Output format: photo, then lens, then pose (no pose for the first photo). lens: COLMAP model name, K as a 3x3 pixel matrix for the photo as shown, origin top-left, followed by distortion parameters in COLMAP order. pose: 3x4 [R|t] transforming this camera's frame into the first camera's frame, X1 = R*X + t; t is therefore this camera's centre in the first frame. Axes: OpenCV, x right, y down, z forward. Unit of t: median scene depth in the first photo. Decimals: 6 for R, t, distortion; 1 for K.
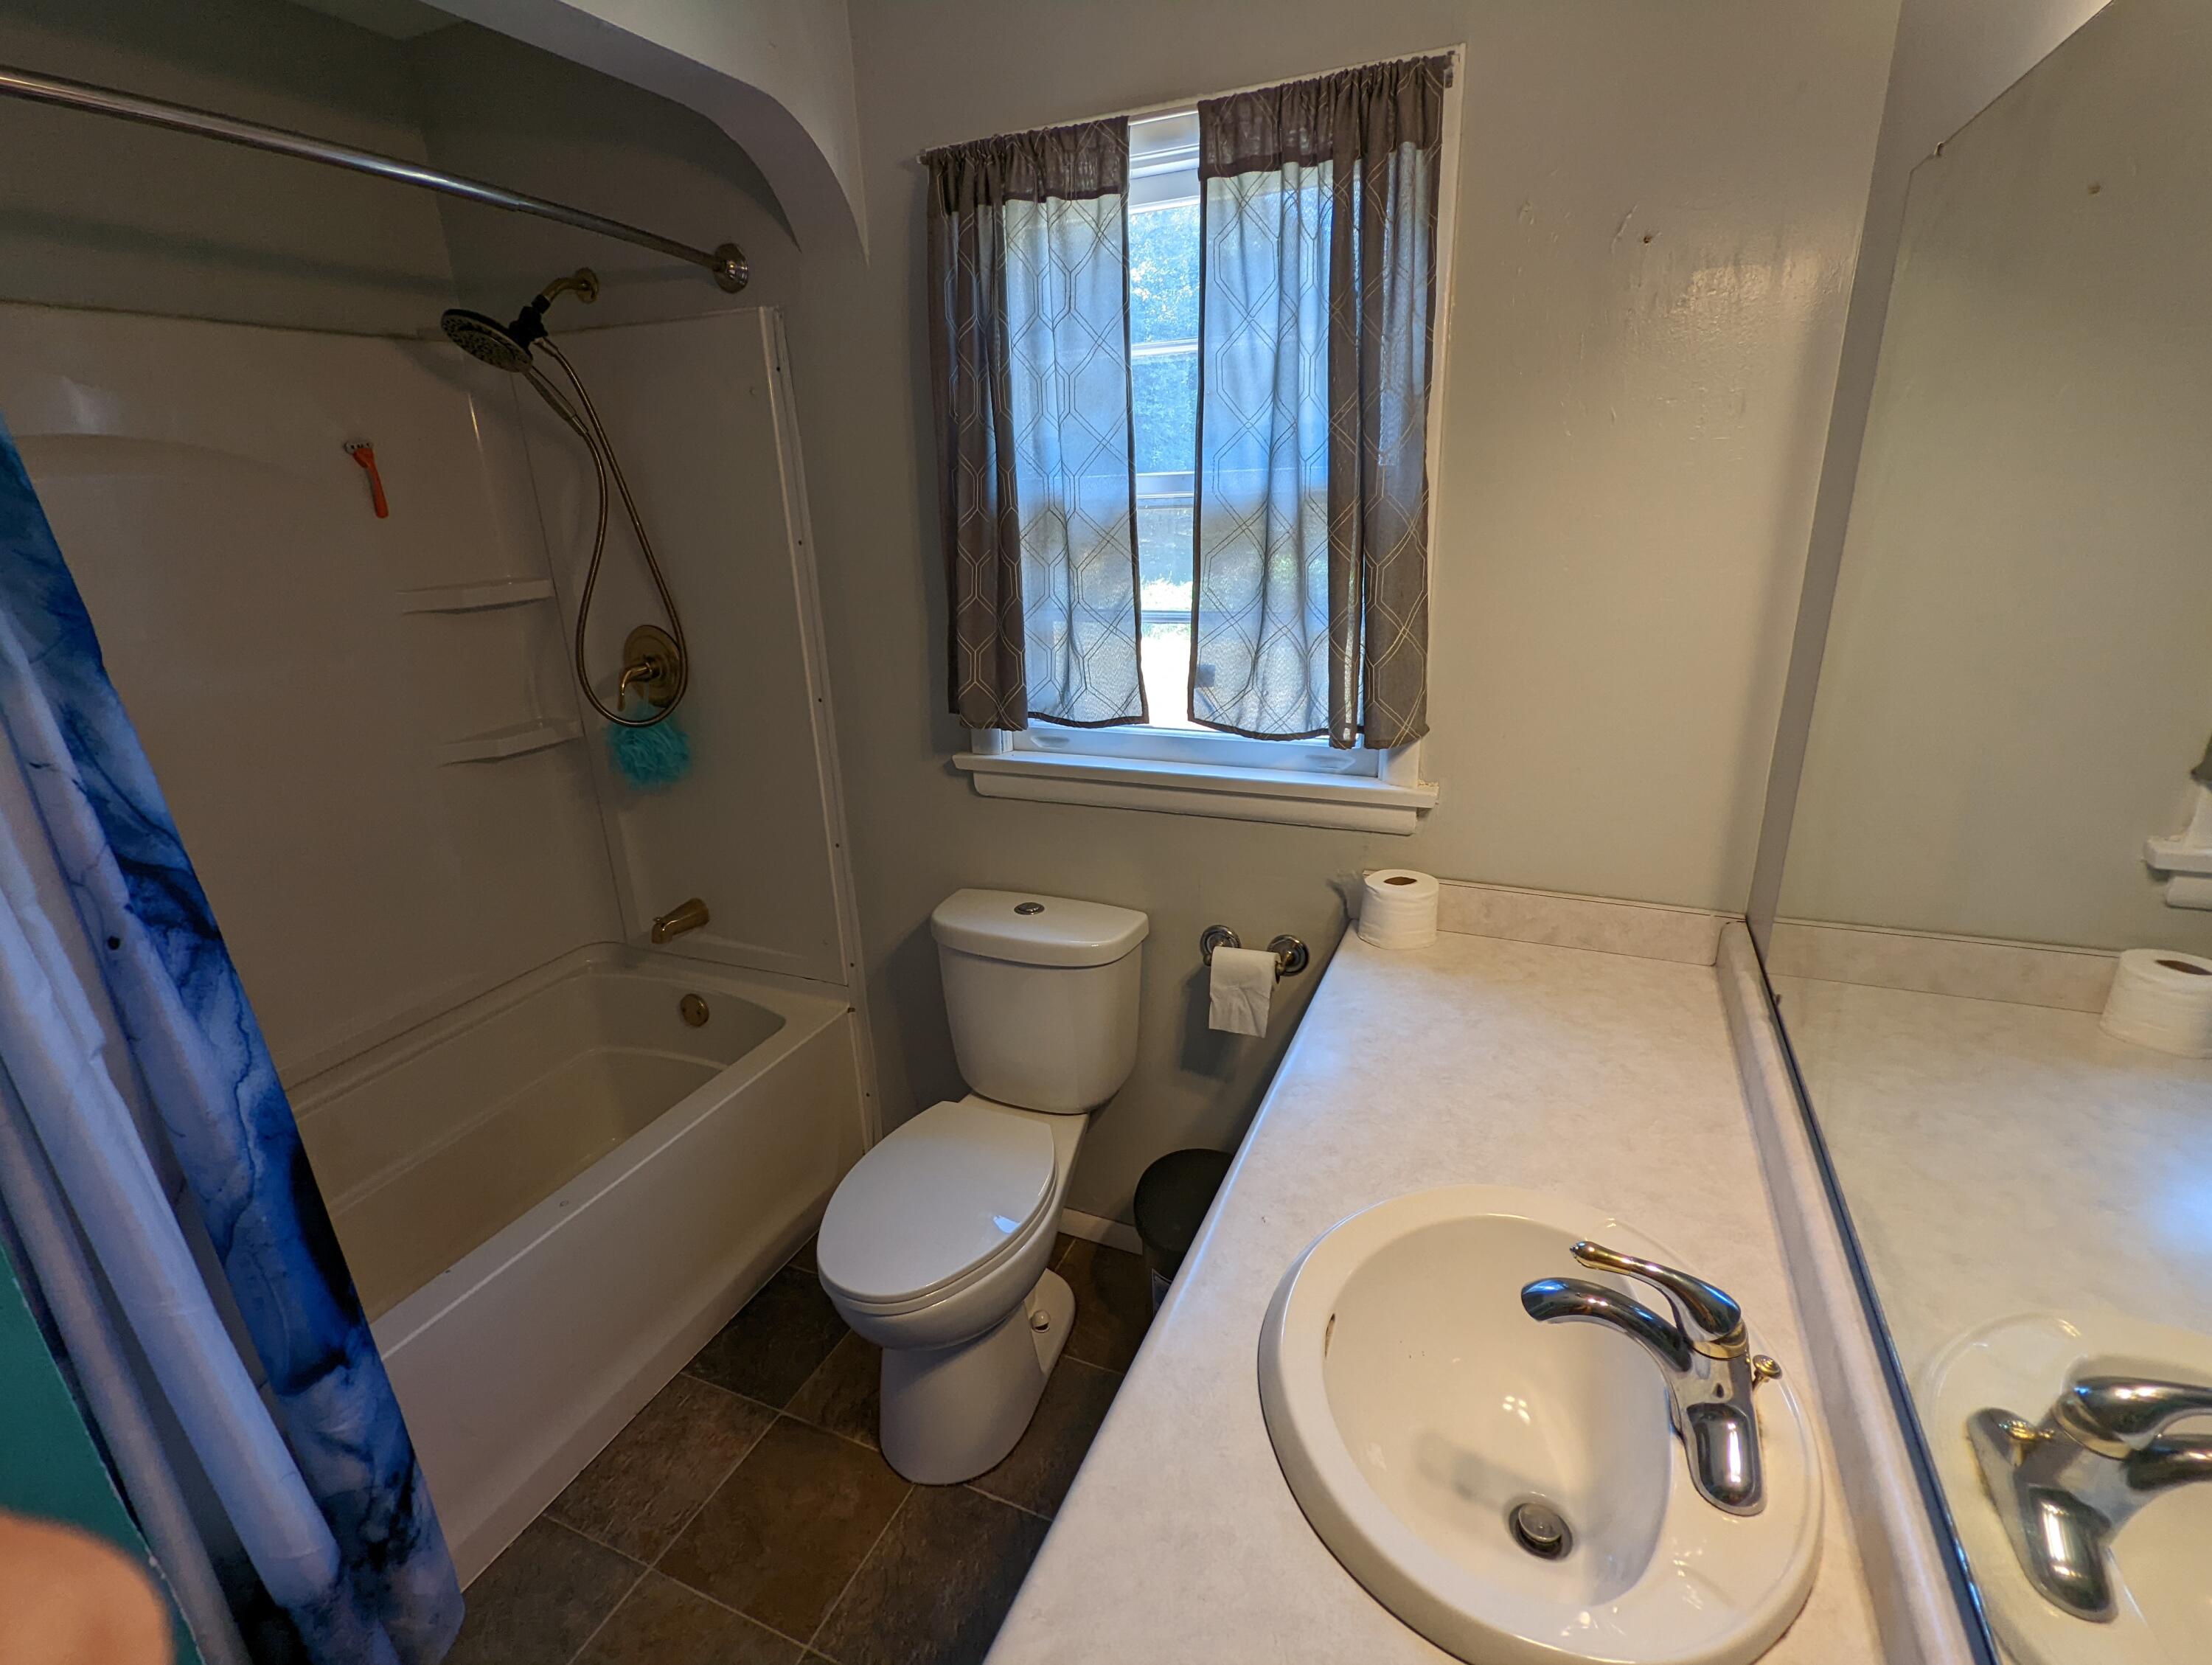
lens RADIAL K [[1035.5, 0, 1100.0], [0, 1035.5, 839.9], [0, 0, 1]] dist [-0.001860, 0.000007]
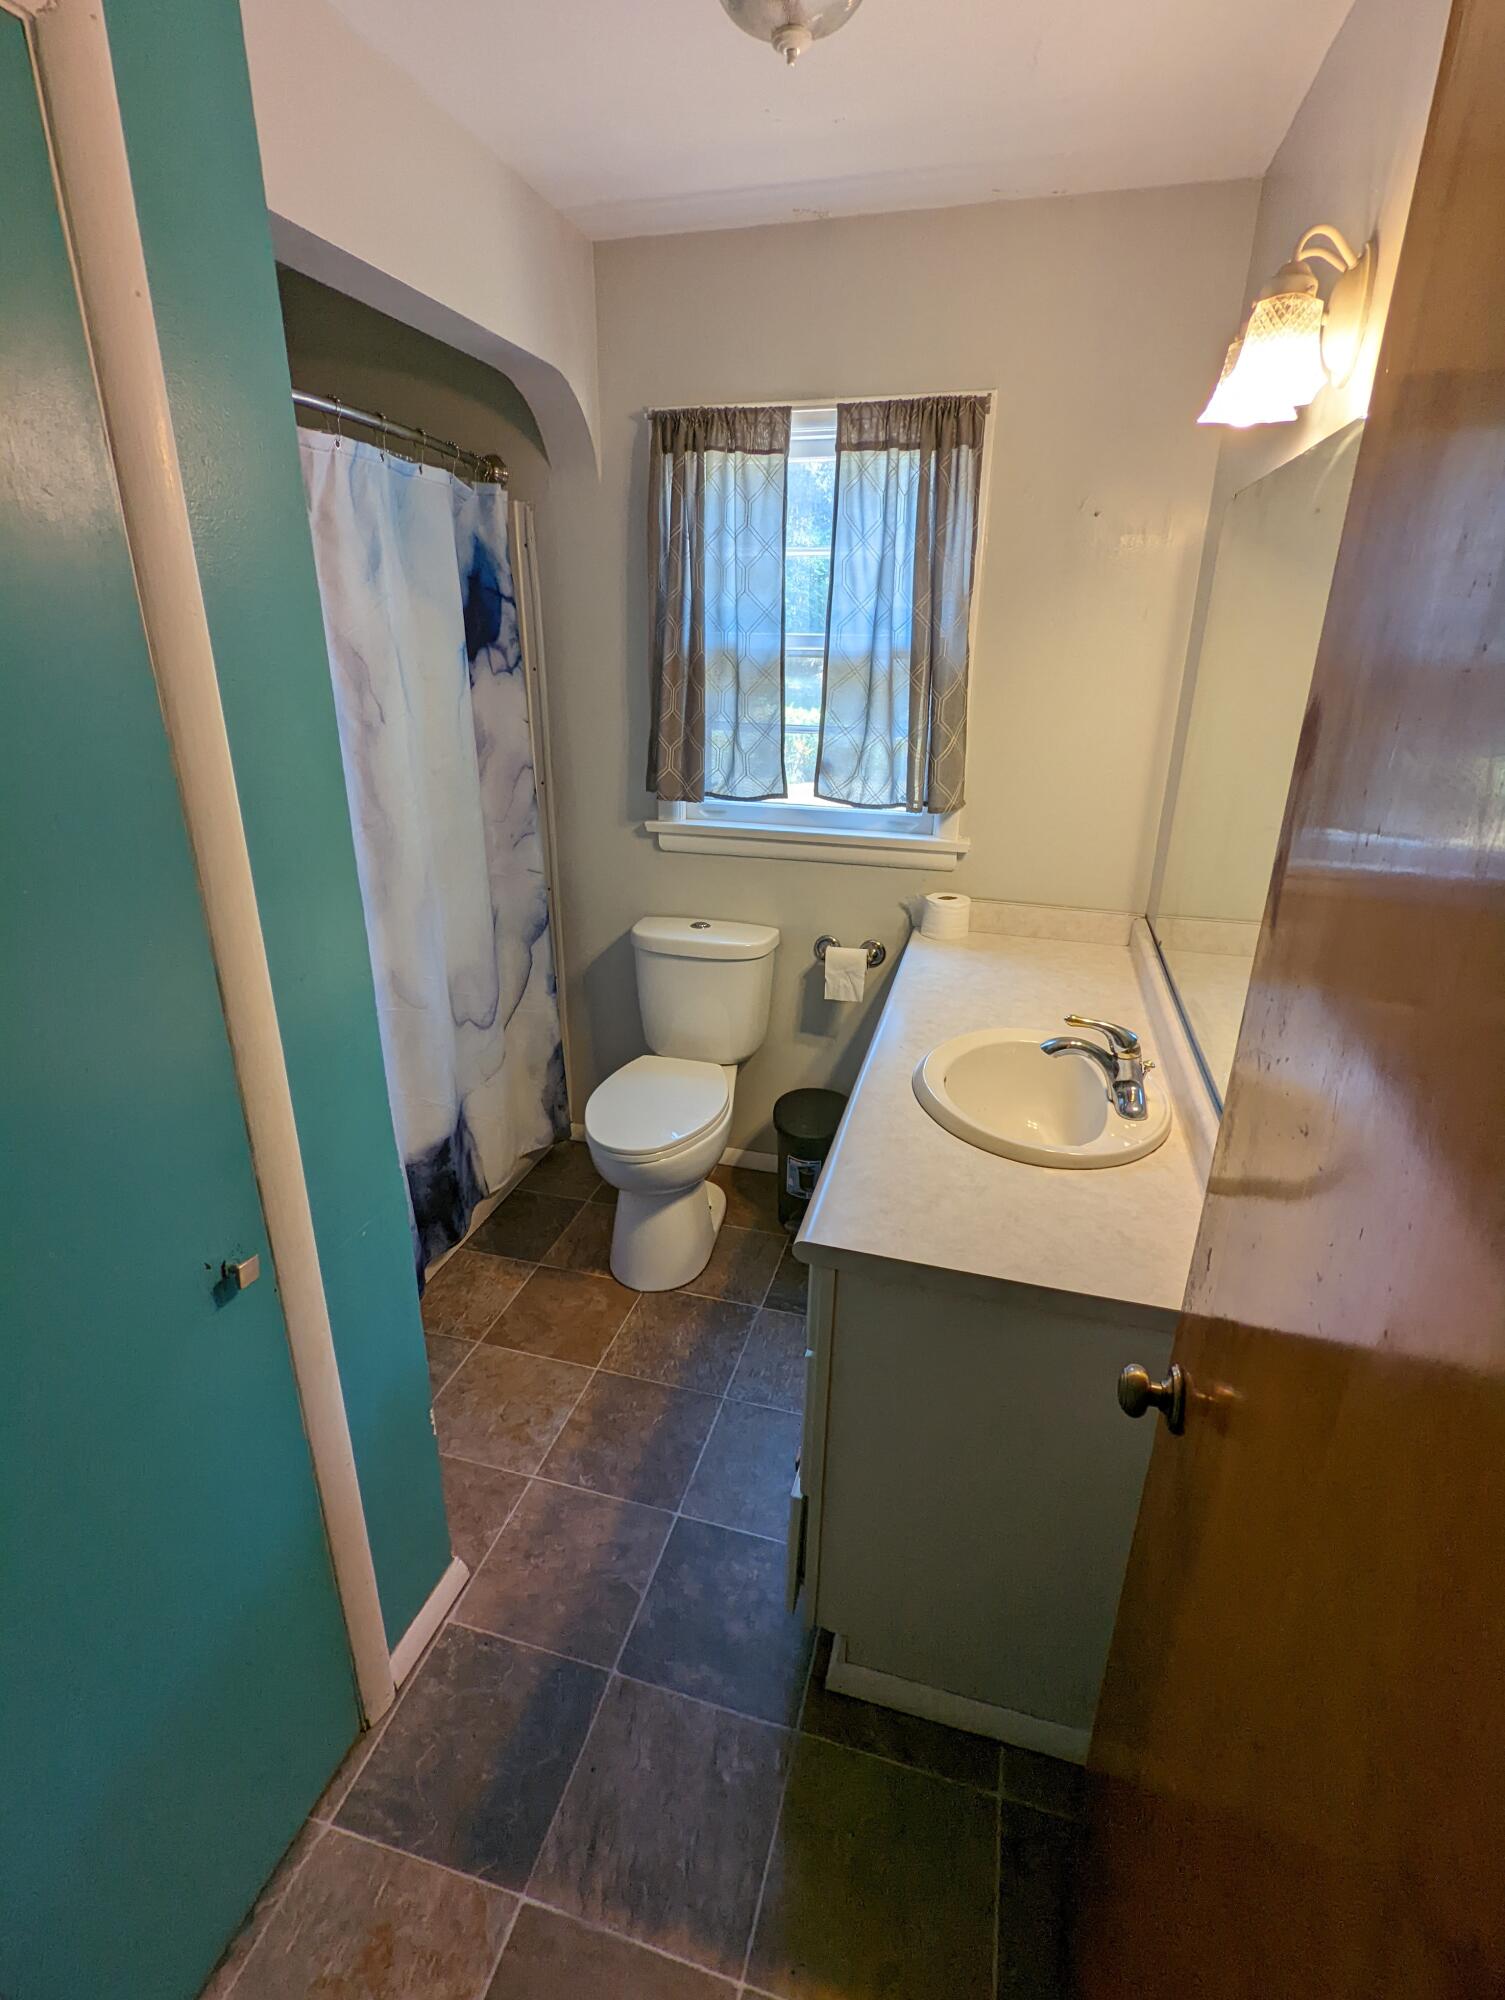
lens RADIAL K [[936.3, 0, 757.4], [0, 936.3, 991.3], [0, 0, 1]] dist [-0.001860, 0.000007]
pose [[0.987411, -0.007878, 0.157978, -0.240246], [0.002937, 0.999500, 0.031491, 0.142355], [-0.158147, -0.030631, 0.986940, -0.406064]]
